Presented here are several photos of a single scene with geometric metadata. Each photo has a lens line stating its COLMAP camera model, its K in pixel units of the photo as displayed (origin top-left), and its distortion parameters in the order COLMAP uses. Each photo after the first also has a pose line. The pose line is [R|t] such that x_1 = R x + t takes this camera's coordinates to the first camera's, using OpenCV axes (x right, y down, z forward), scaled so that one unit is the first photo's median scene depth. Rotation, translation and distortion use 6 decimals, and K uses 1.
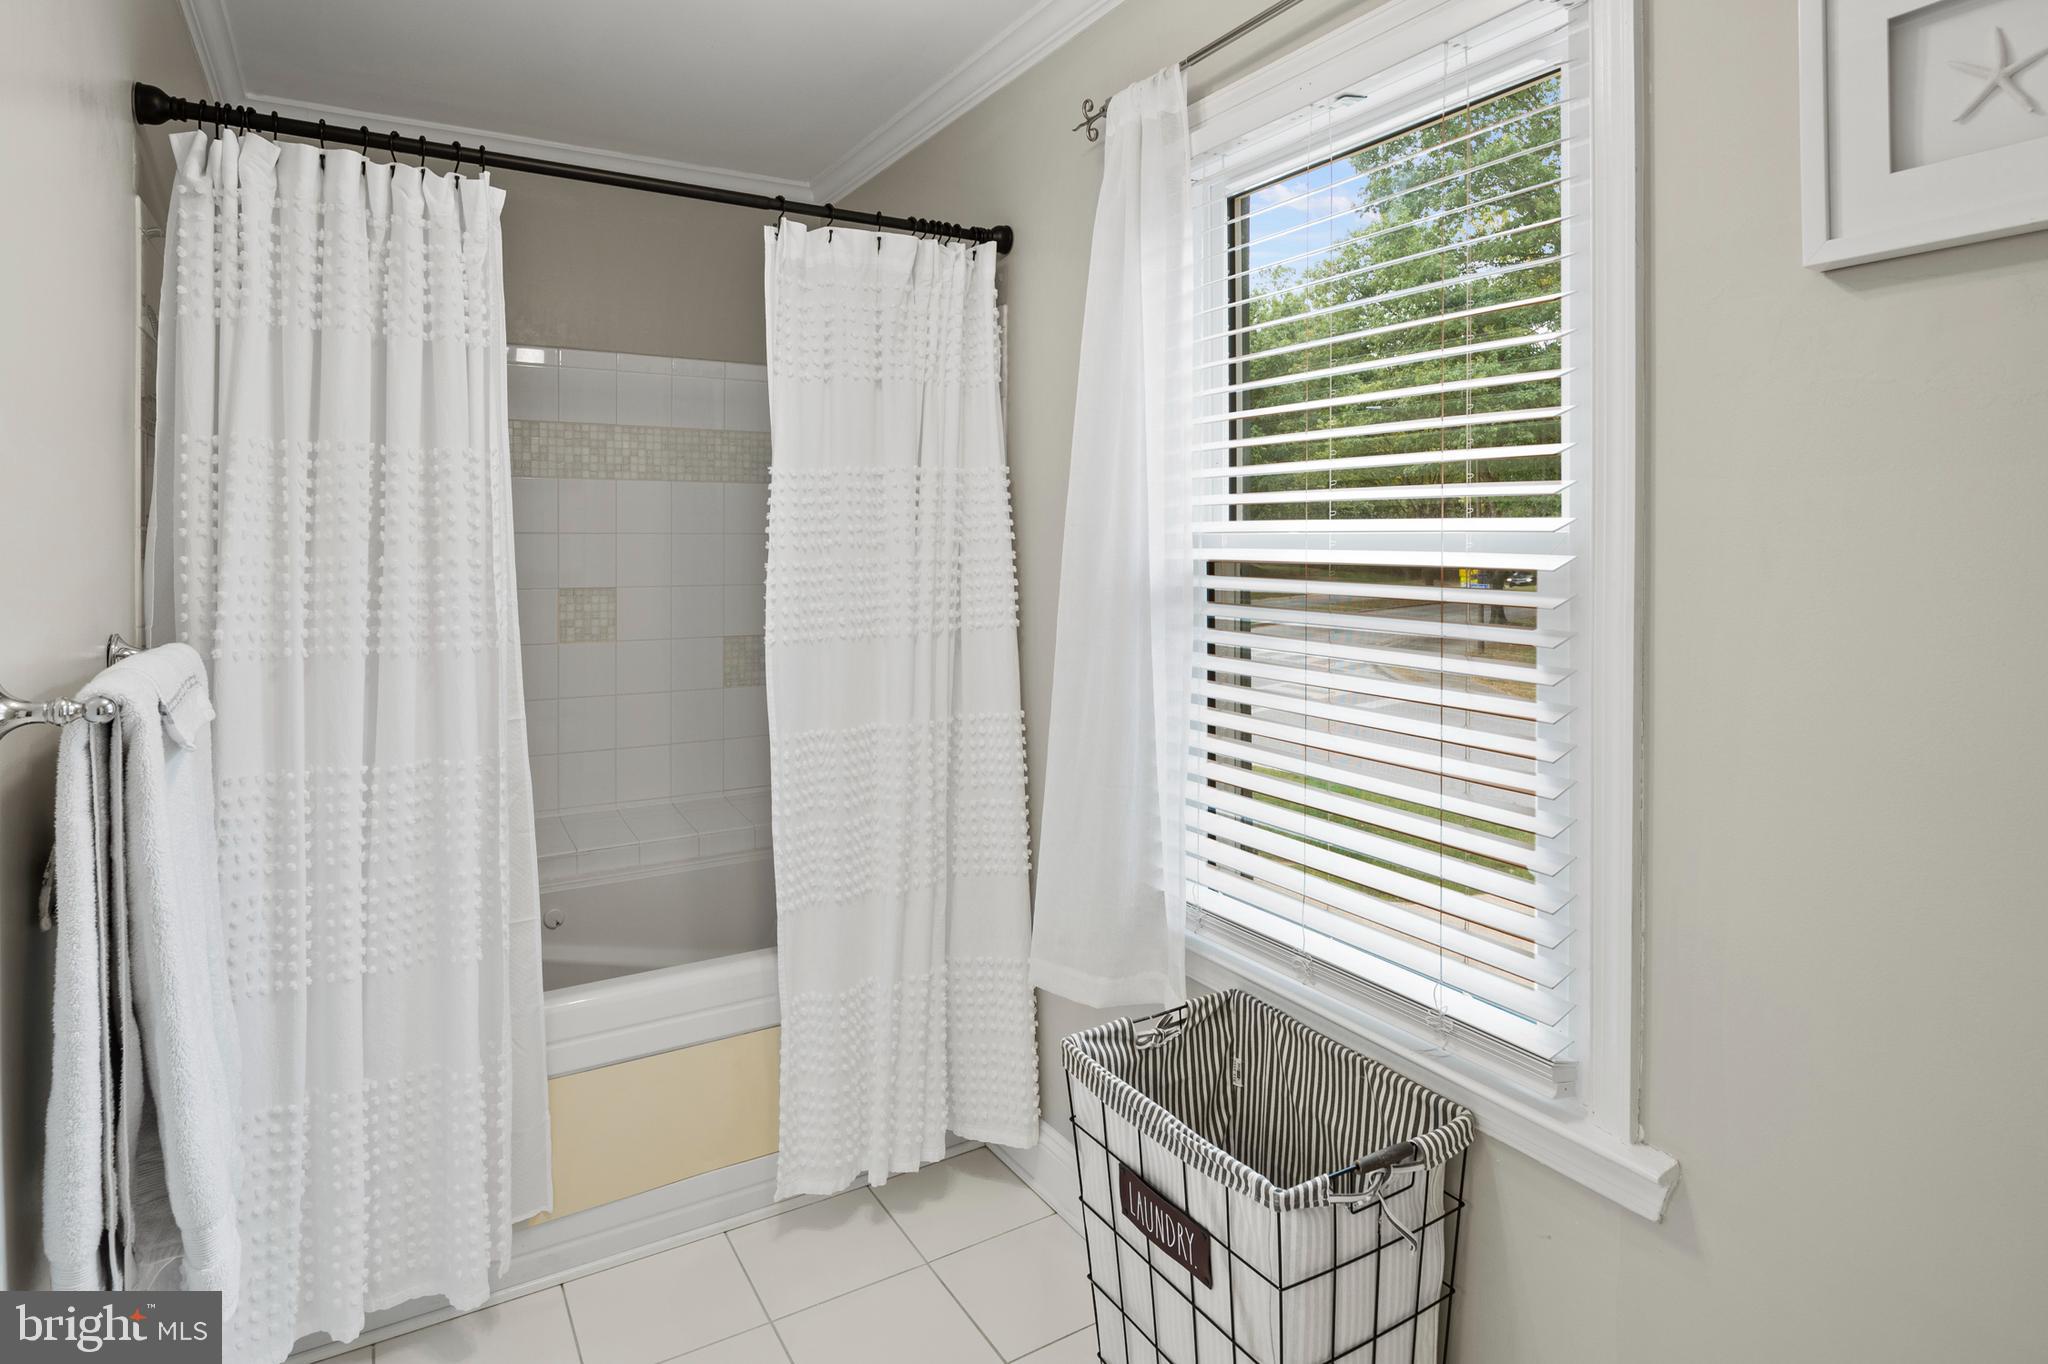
lens RADIAL K [[1109.4, 0, 1018.8], [0, 1109.4, 589.5], [0, 0, 1]] dist [0.000492, -0.007102]
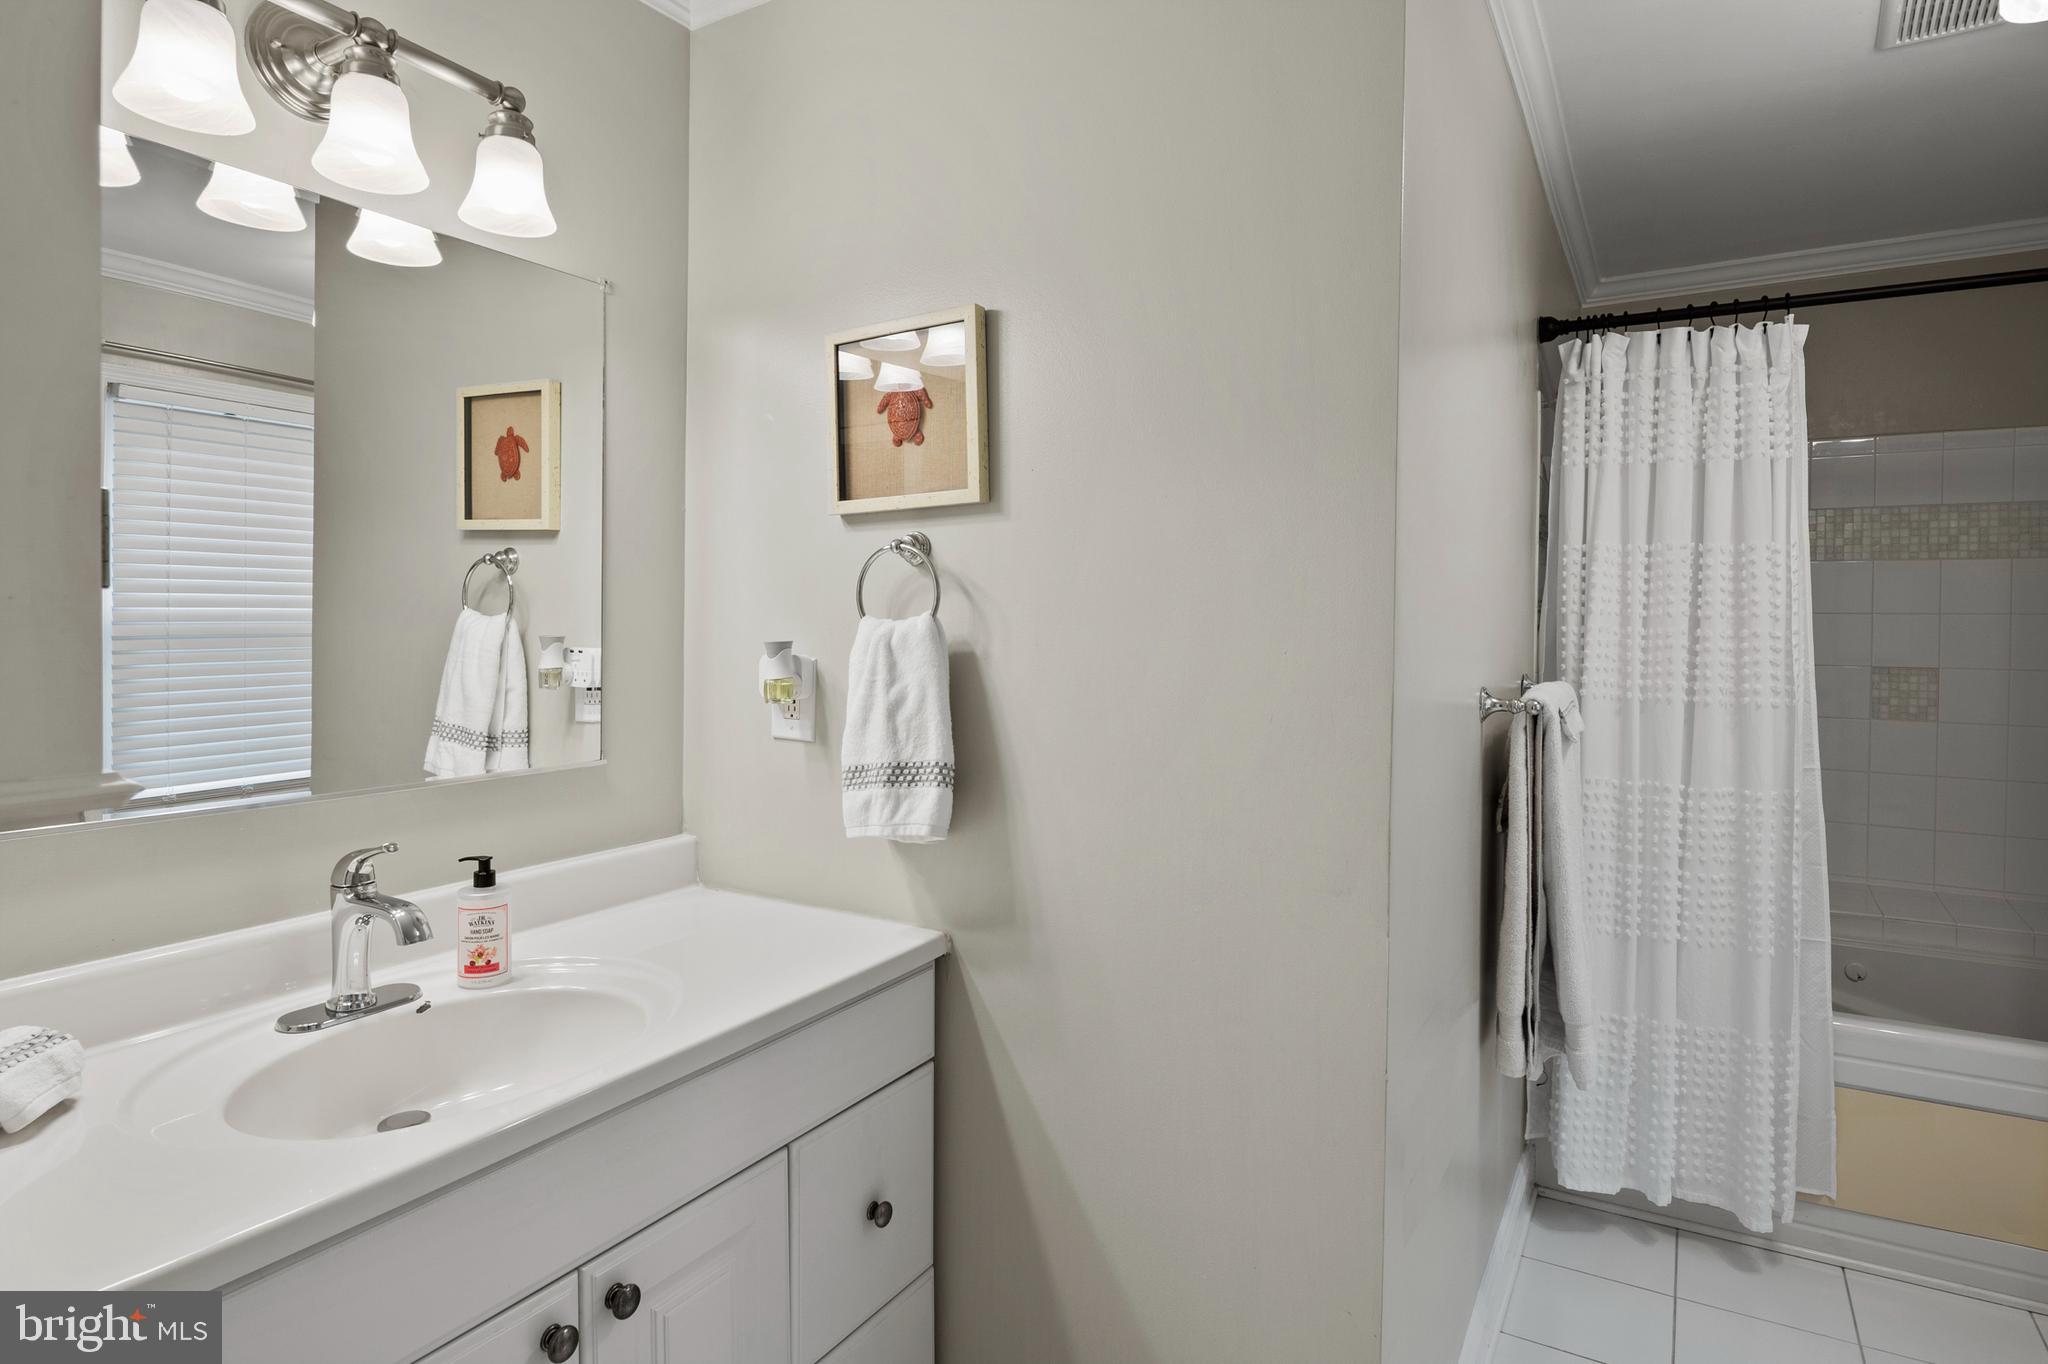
lens RADIAL K [[1109.4, 0, 1018.8], [0, 1109.4, 589.5], [0, 0, 1]] dist [0.000492, -0.007102]
pose [[0.476135, -0.020843, -0.879125, 0.195724], [-0.047400, 0.997657, -0.049326, 0.026786], [0.878094, 0.065156, 0.474031, -0.329740]]
